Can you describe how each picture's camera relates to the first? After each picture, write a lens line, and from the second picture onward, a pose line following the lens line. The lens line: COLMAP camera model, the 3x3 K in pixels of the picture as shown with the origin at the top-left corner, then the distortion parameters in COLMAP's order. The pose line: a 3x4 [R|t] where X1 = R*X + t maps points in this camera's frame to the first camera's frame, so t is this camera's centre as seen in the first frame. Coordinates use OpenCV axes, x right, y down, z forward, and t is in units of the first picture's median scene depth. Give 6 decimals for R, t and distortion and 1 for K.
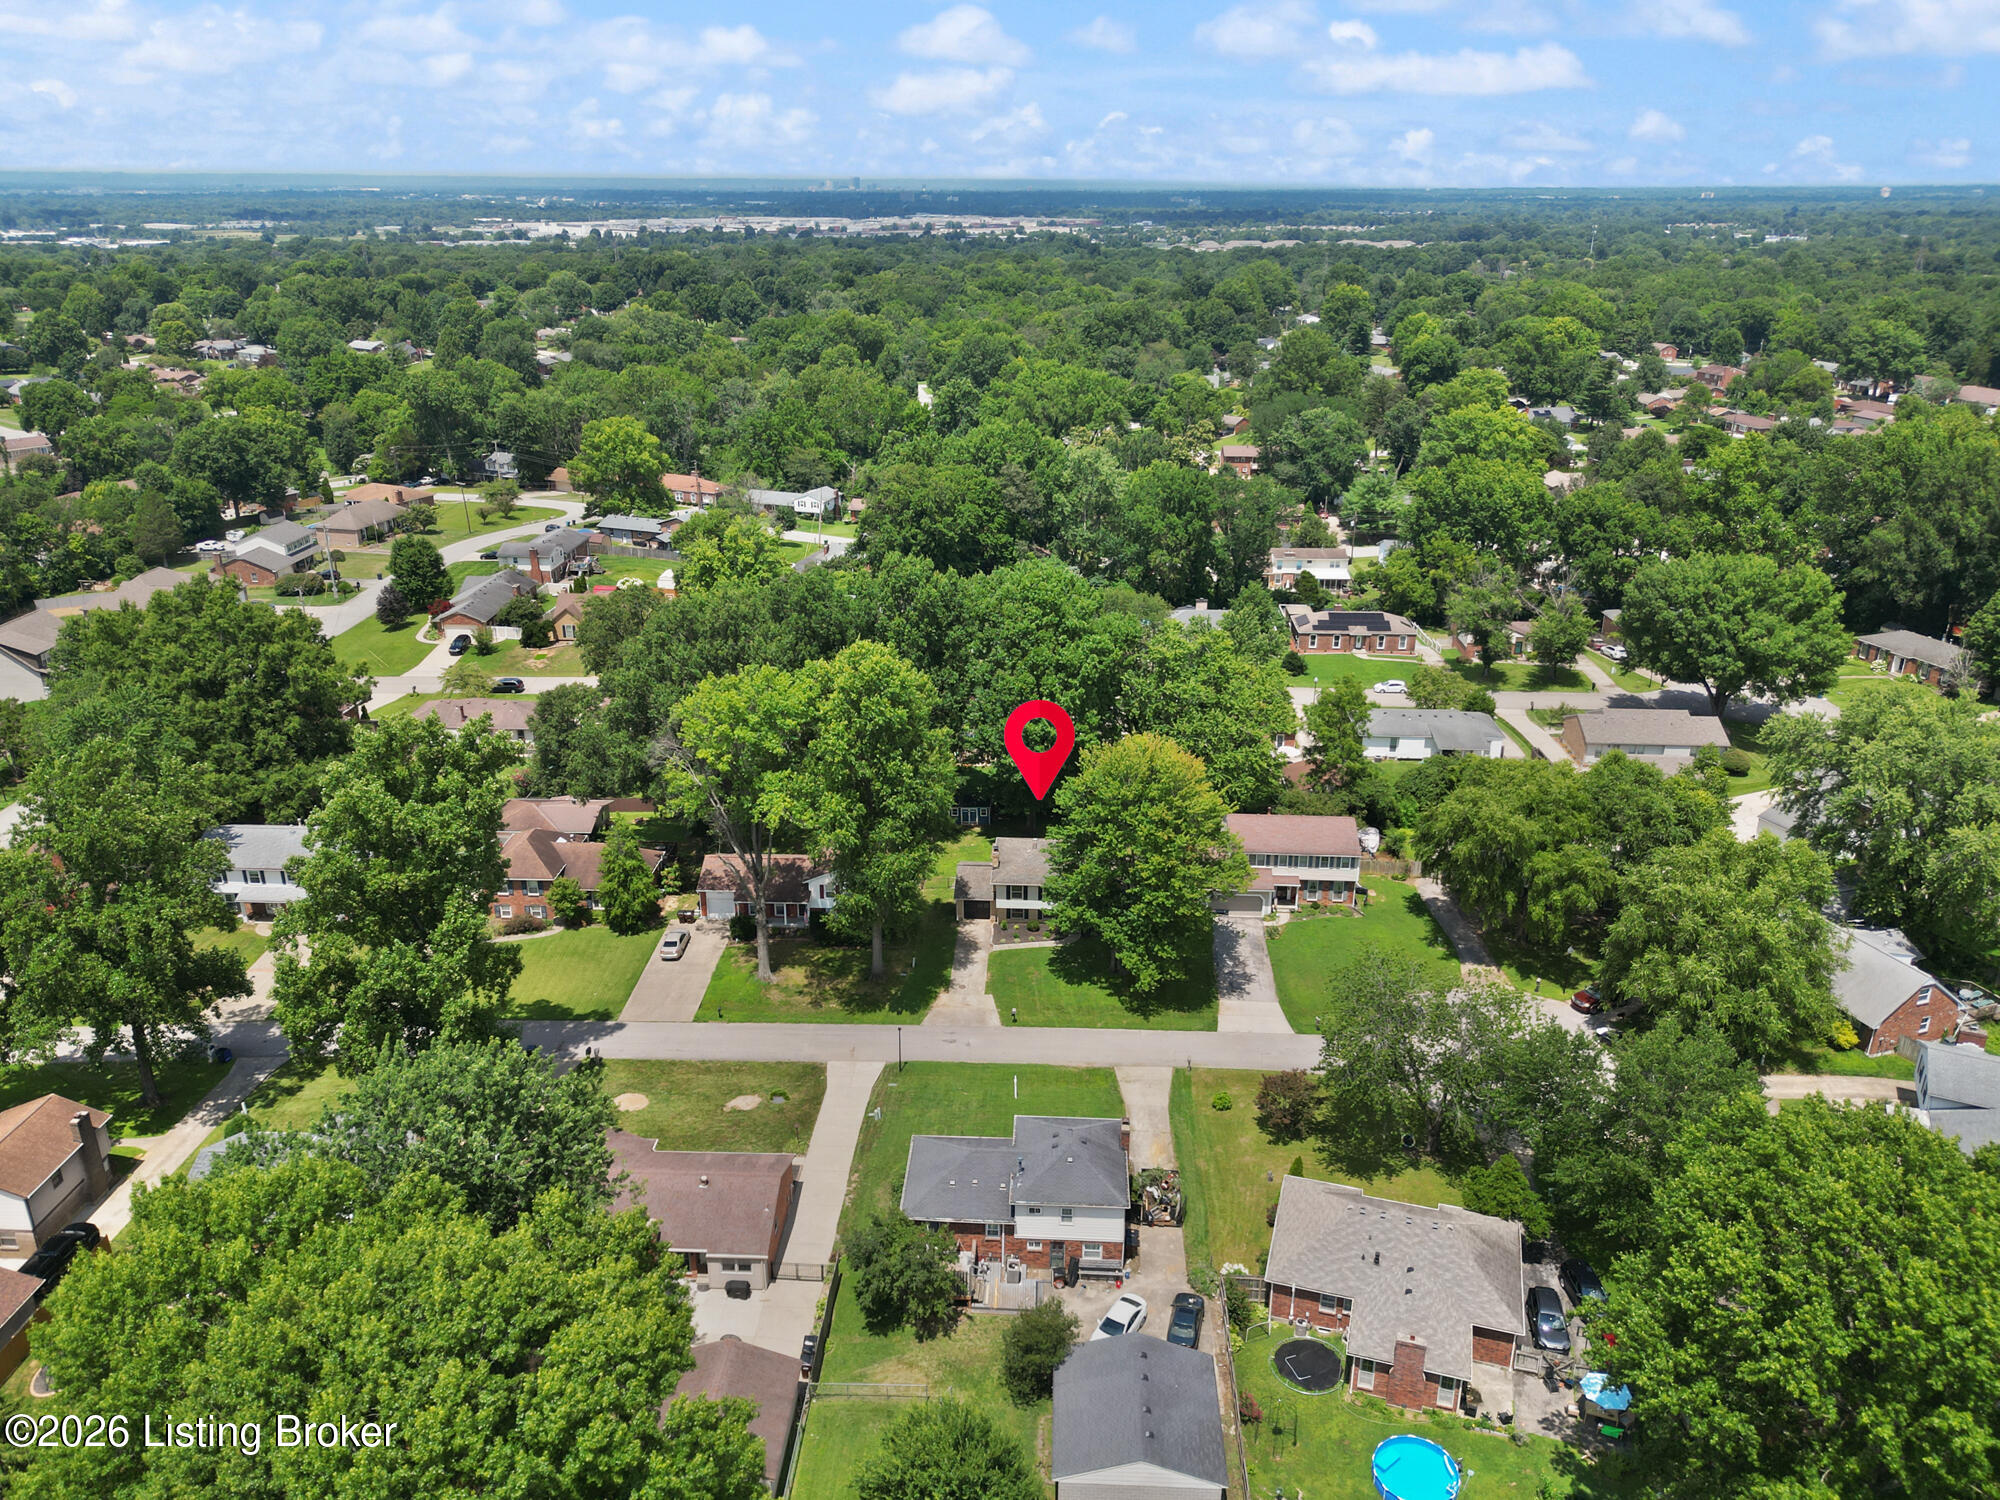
lens RADIAL K [[1449.9, 0, 1000.0], [0, 1449.9, 750.0], [0, 0, 1]] dist [0.077495, -0.076614]
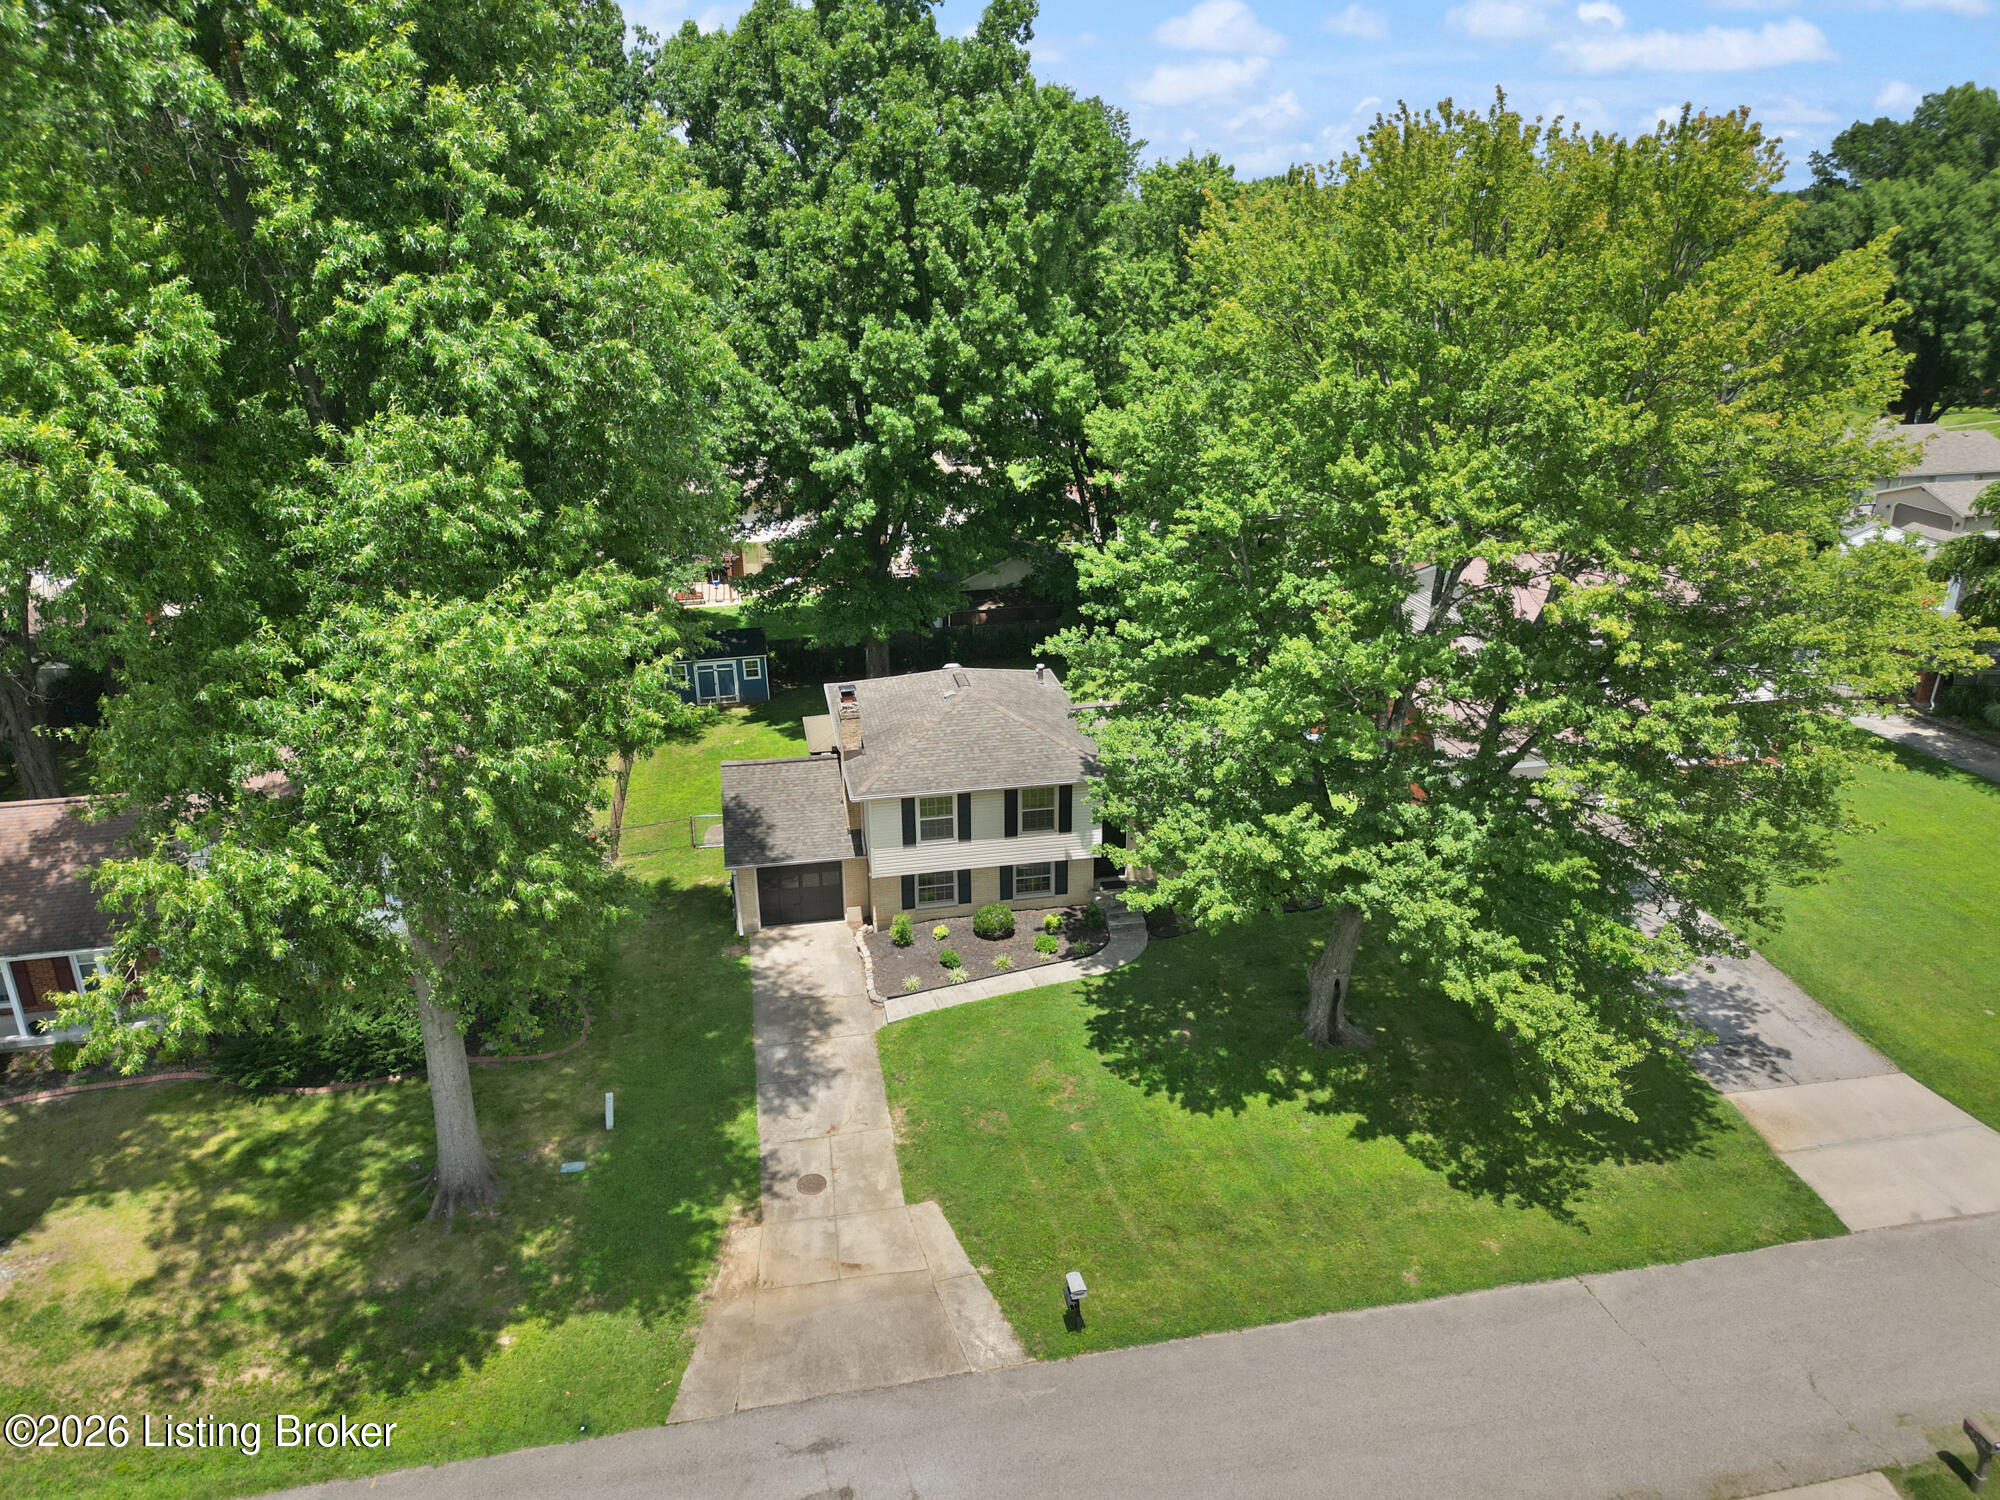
lens RADIAL K [[1449.9, 0, 1000.0], [0, 1449.9, 750.0], [0, 0, 1]] dist [0.077495, -0.076614]
pose [[0.971748, -0.095616, 0.215787, -0.038017], [0.096954, 0.995279, 0.004400, 0.079721], [-0.215189, 0.016646, 0.976431, 0.665389]]
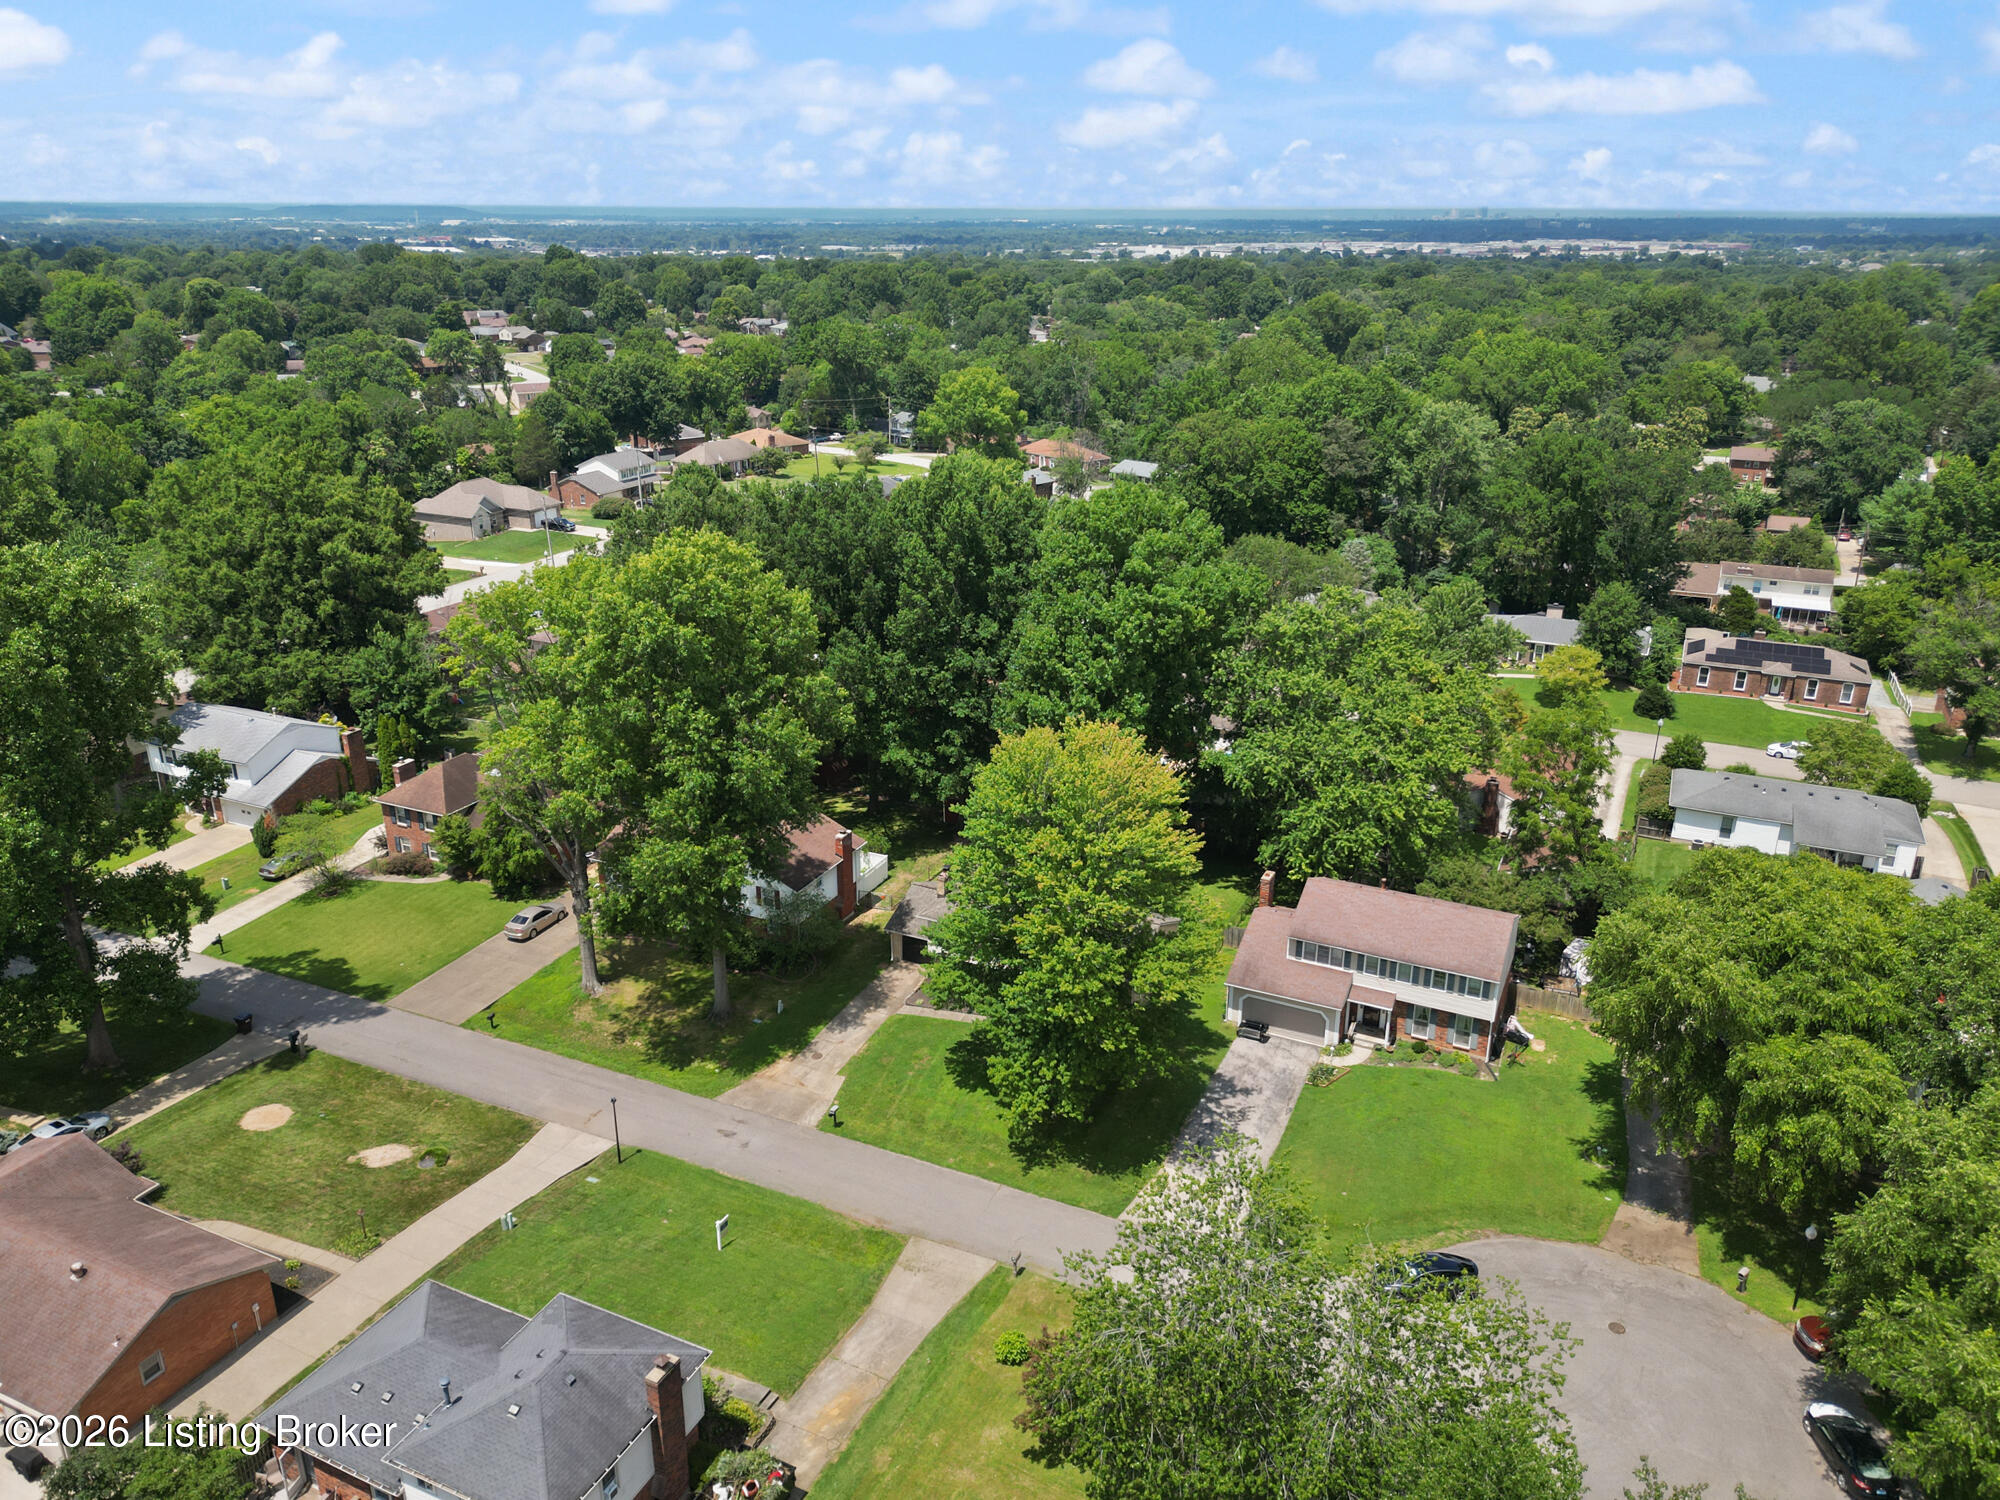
lens RADIAL K [[1425.5, 0, 1000.0], [0, 1425.5, 750.0], [0, 0, 1]] dist [0.042717, -0.038552]
pose [[0.921544, 0.135797, -0.363753, 0.253509], [-0.140184, 0.990020, 0.014450, -0.001868], [0.362085, 0.037675, 0.931383, 0.358998]]
